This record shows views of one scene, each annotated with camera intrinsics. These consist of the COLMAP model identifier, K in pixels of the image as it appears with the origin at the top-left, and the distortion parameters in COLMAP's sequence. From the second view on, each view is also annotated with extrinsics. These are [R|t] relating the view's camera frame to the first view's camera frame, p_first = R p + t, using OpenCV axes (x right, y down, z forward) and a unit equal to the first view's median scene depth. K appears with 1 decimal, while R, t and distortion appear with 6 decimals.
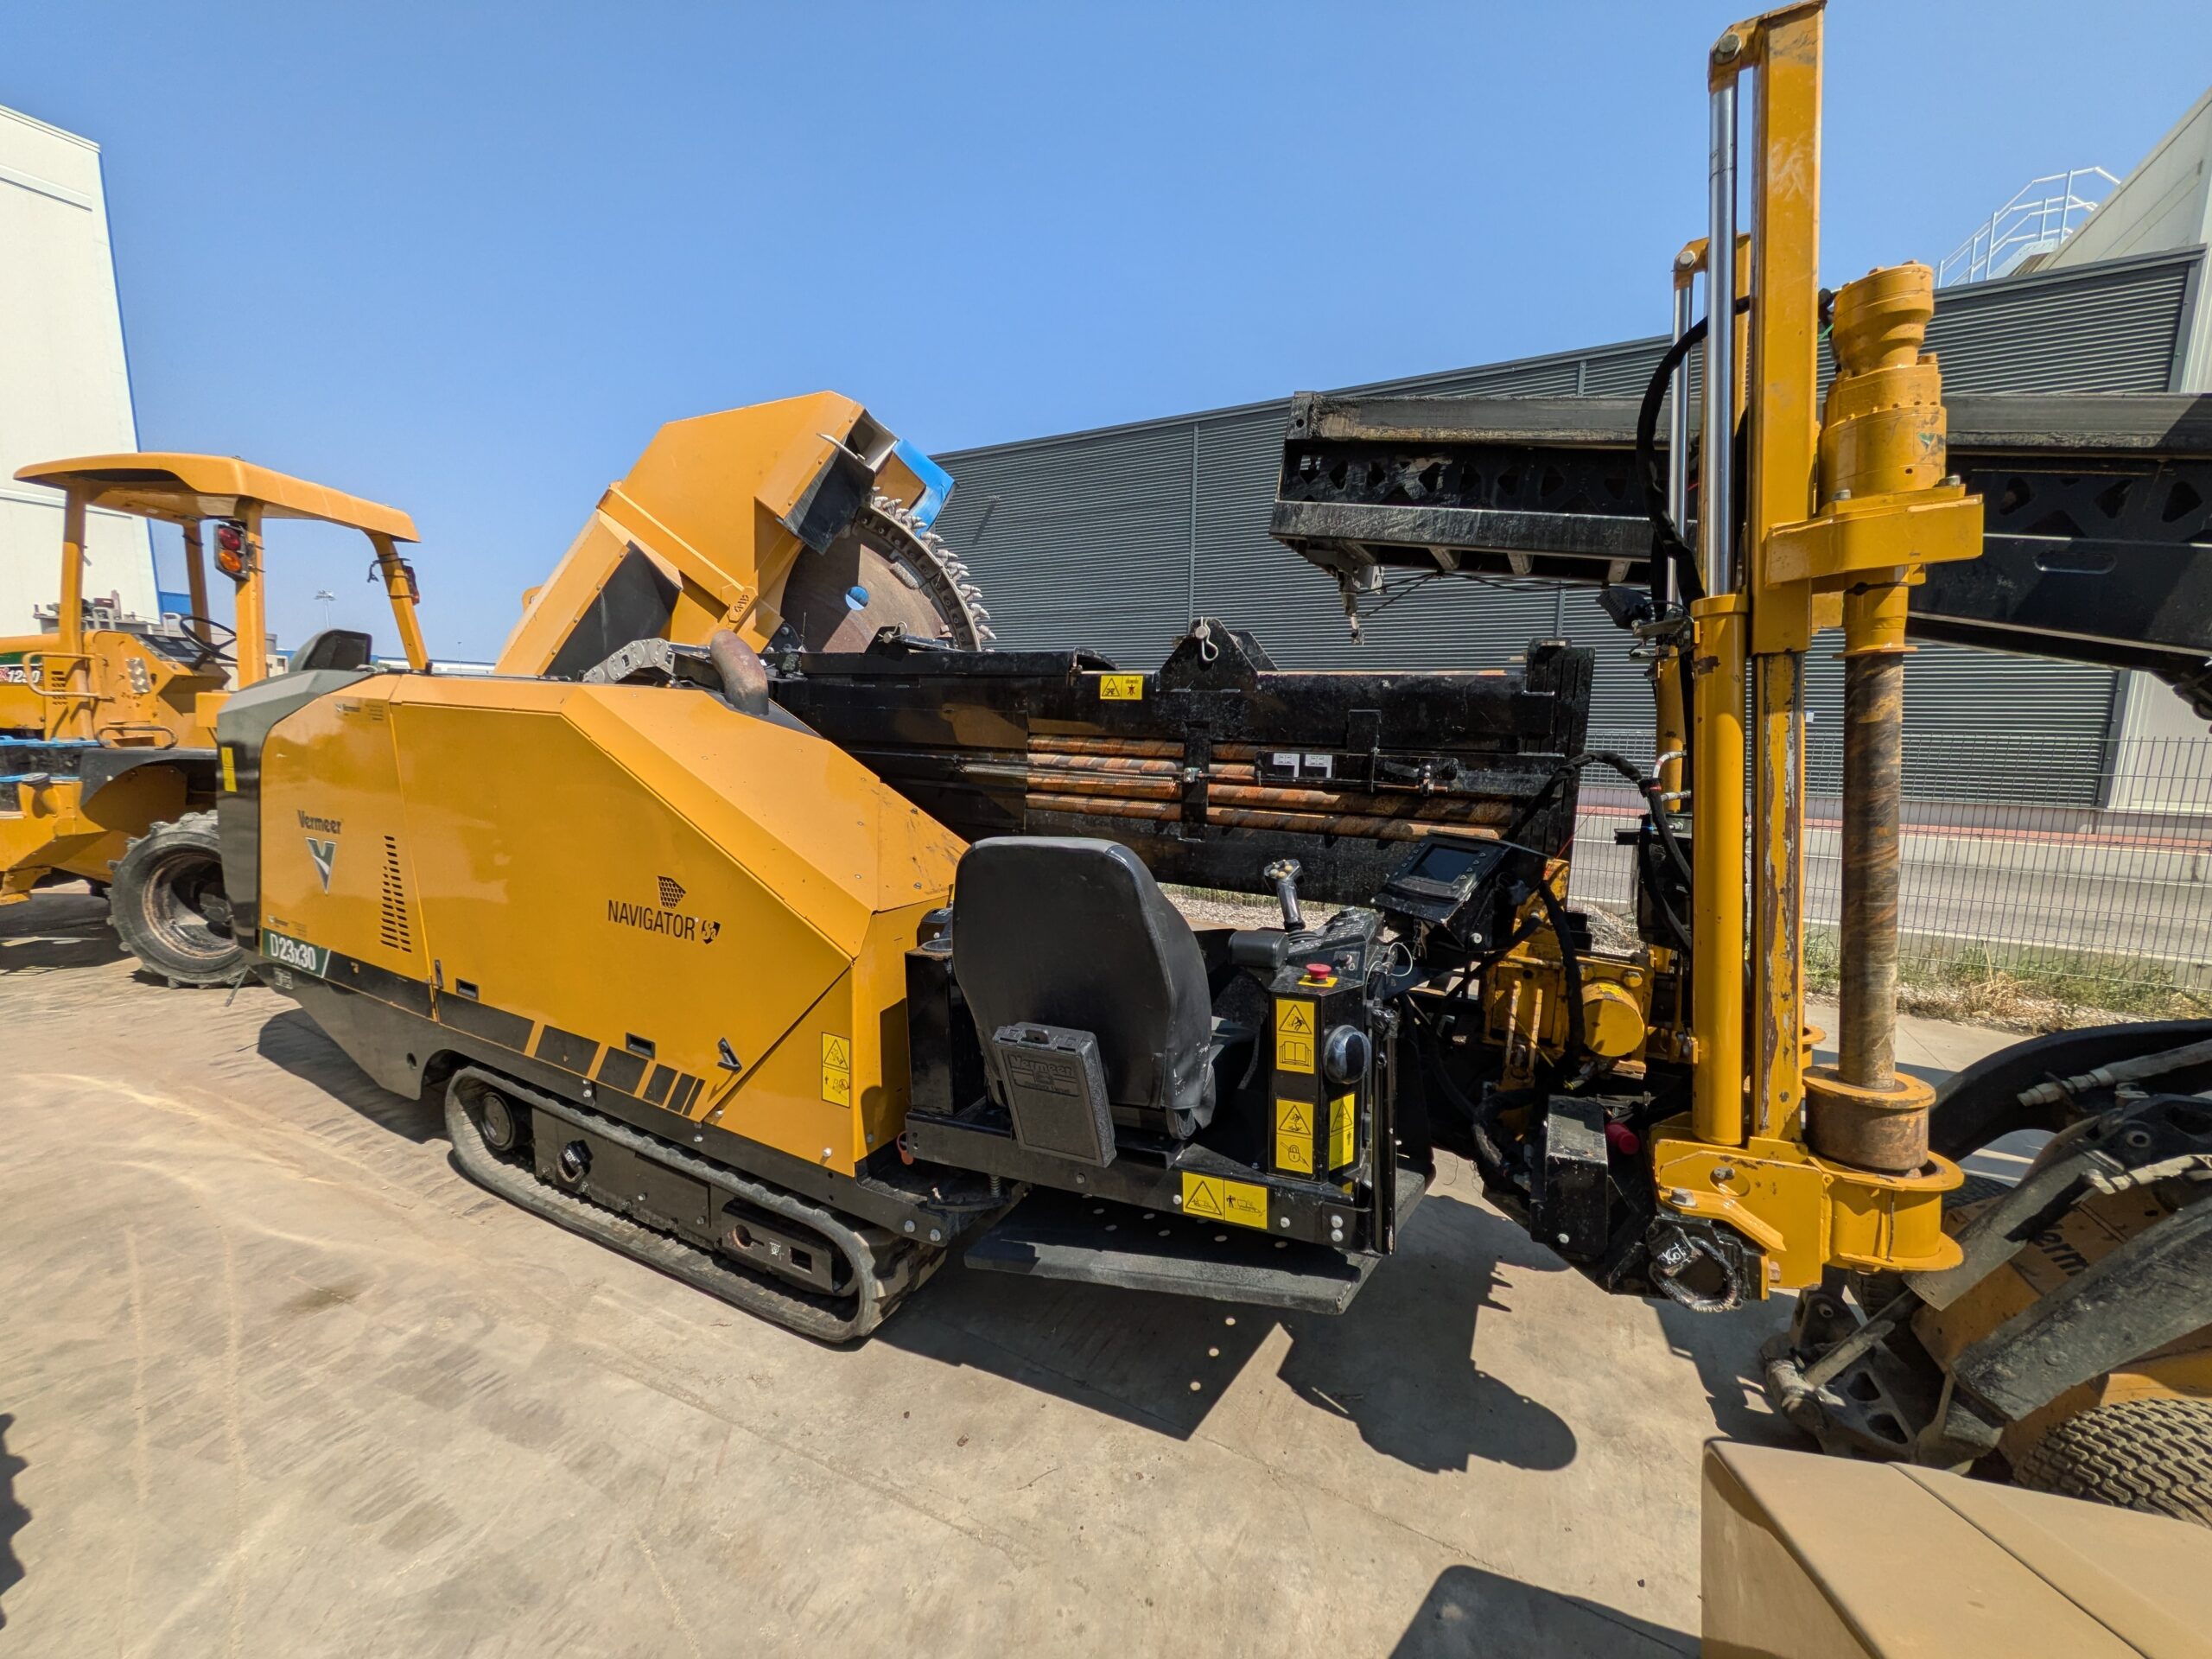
lens RADIAL K [[835.5, 0, 1104.0], [0, 835.5, 864.3], [0, 0, 1]] dist [0.010310, -0.000122]
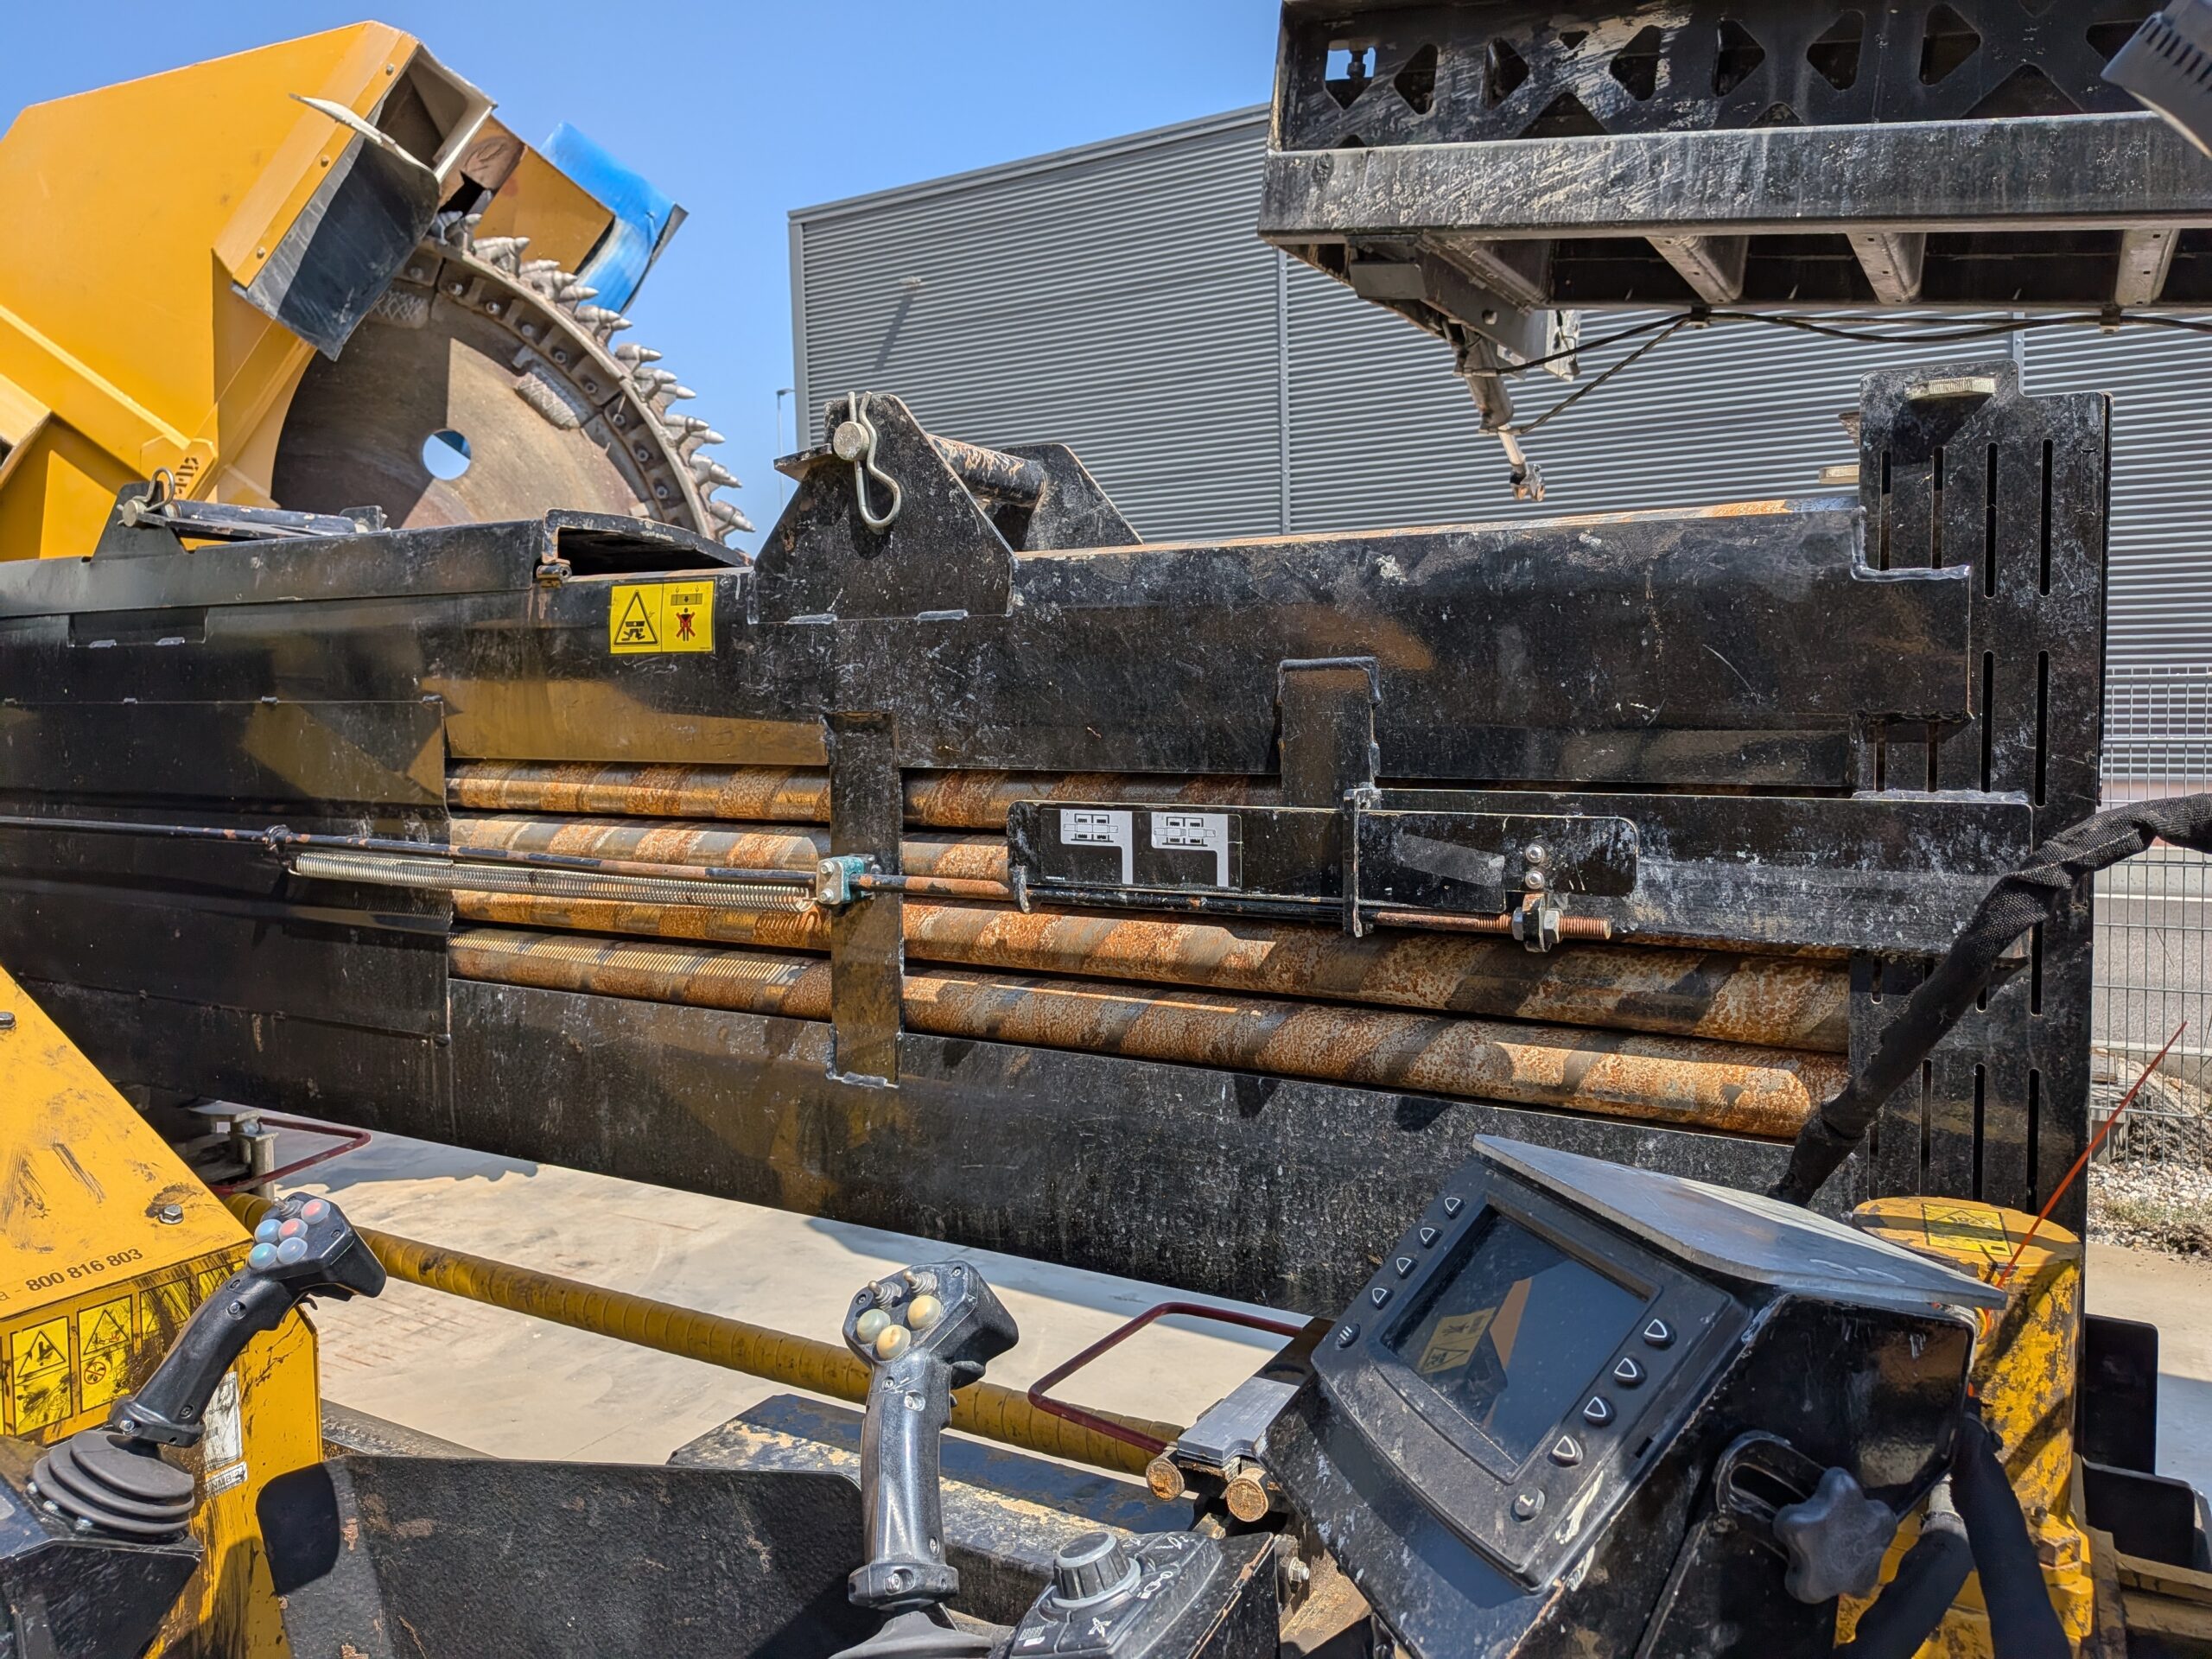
lens RADIAL K [[1574.4, 0, 1106.0], [0, 1574.4, 829.5], [0, 0, 1]] dist [0.055367, -0.085634]
pose [[0.998531, -0.036427, -0.040111, 0.213809], [0.033074, 0.996140, -0.081311, -0.068599], [0.042918, 0.079865, 0.995881, 0.375937]]
